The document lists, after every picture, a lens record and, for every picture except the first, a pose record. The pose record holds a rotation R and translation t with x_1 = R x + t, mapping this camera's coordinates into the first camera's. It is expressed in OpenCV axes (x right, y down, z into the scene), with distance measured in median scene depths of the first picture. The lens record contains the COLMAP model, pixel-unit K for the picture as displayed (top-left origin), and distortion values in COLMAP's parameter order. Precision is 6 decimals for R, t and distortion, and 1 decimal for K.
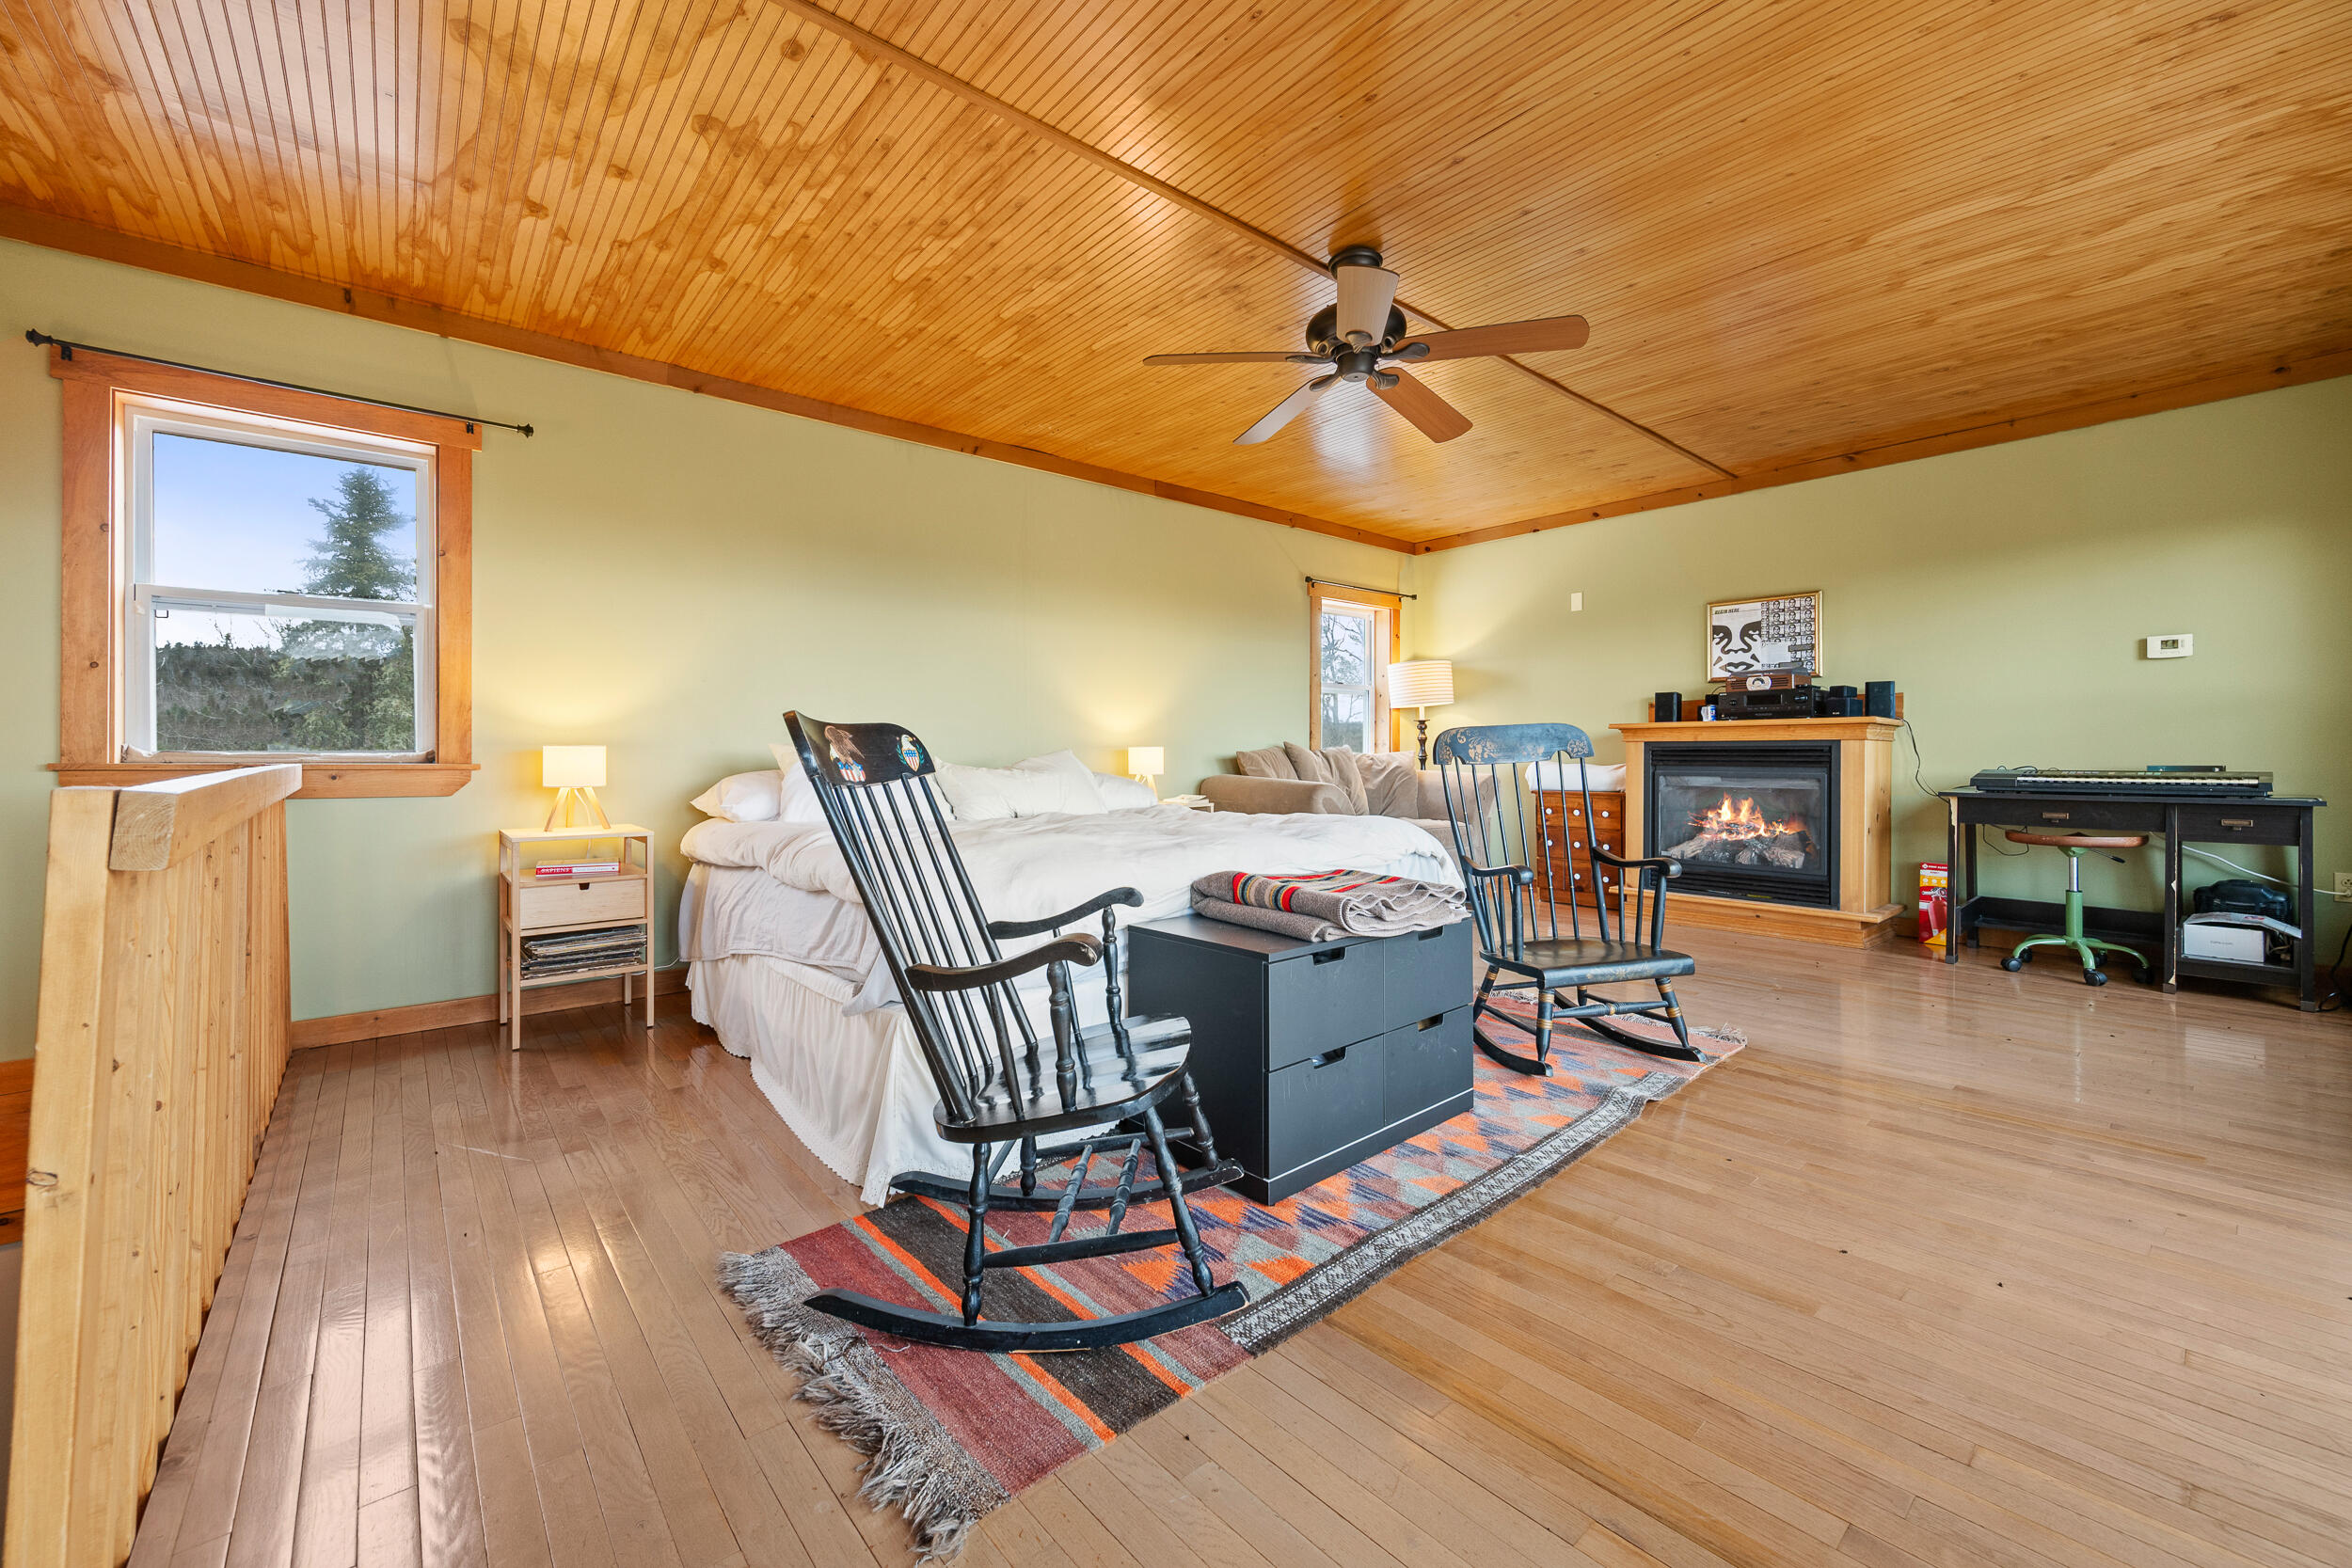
lens RADIAL K [[935.5, 0, 1184.7], [0, 935.5, 764.4], [0, 0, 1]] dist [-0.000410, 0.000340]
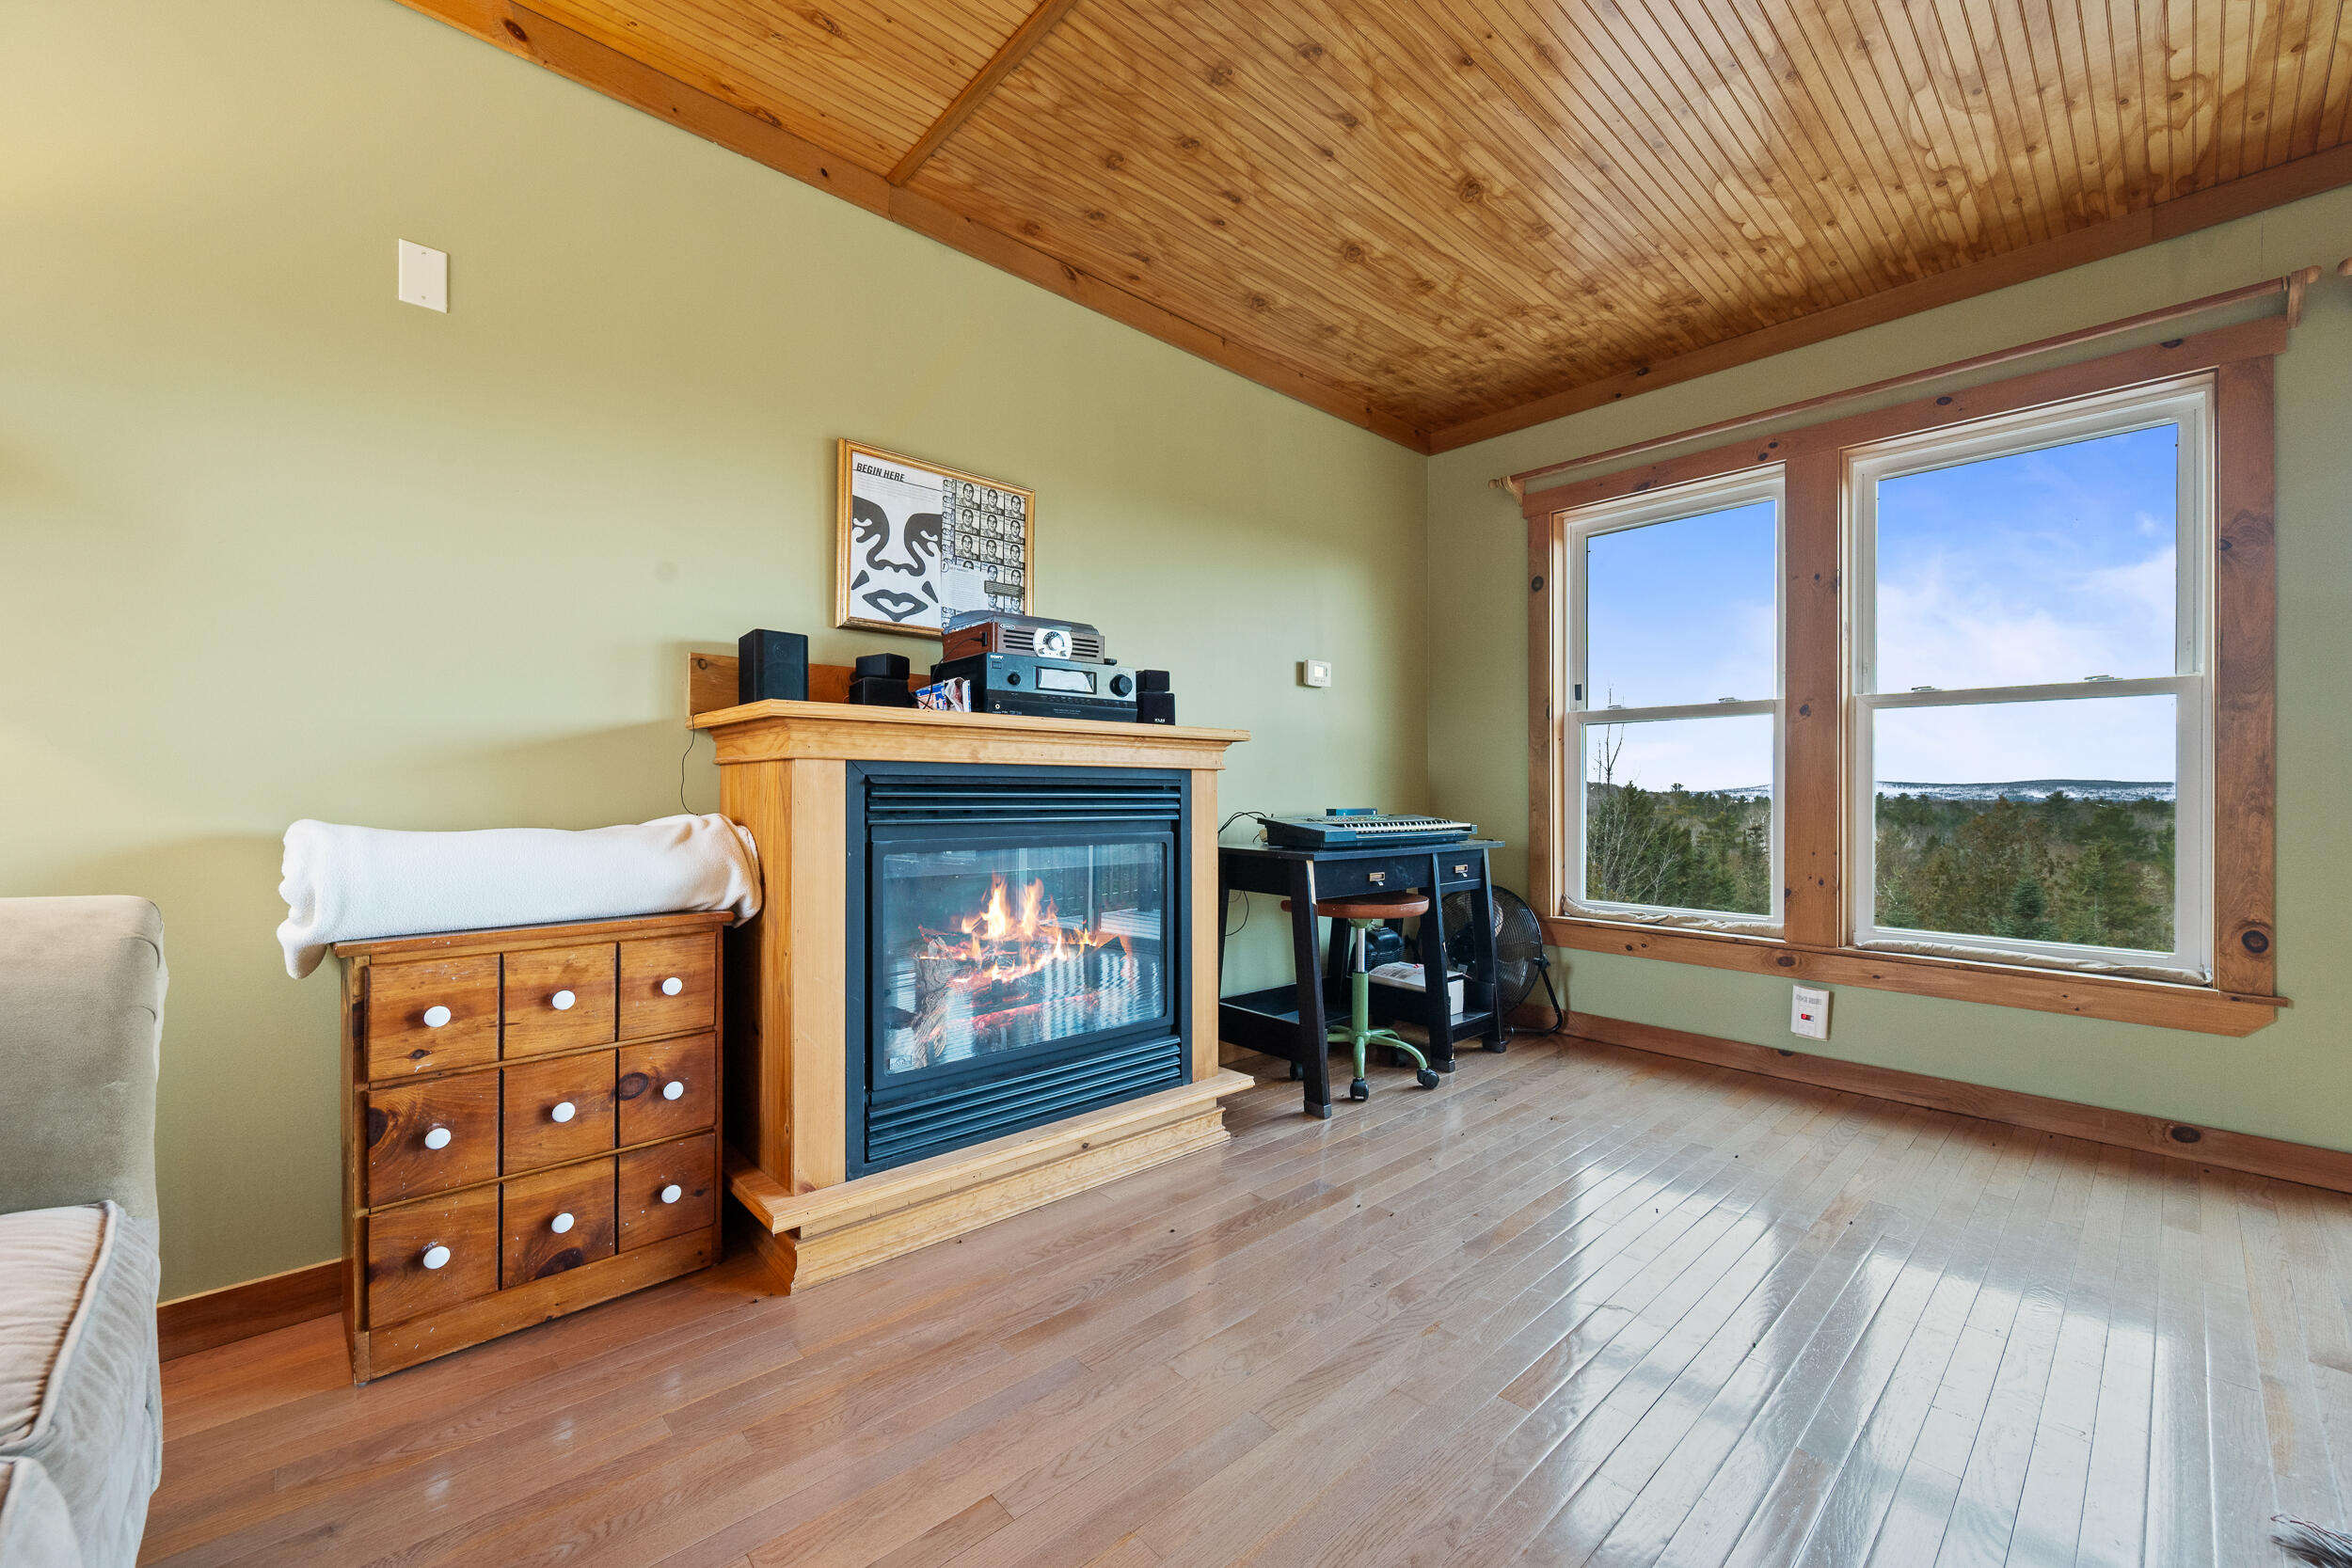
lens RADIAL K [[928.7, 0, 1181.9], [0, 928.7, 786.0], [0, 0, 1]] dist [-0.000463, 0.000082]
pose [[-0.040682, 0.008450, 0.999136, 0.139326], [0.009101, 0.999926, -0.008086, -0.010879], [-0.999131, 0.008765, -0.040756, 0.899643]]
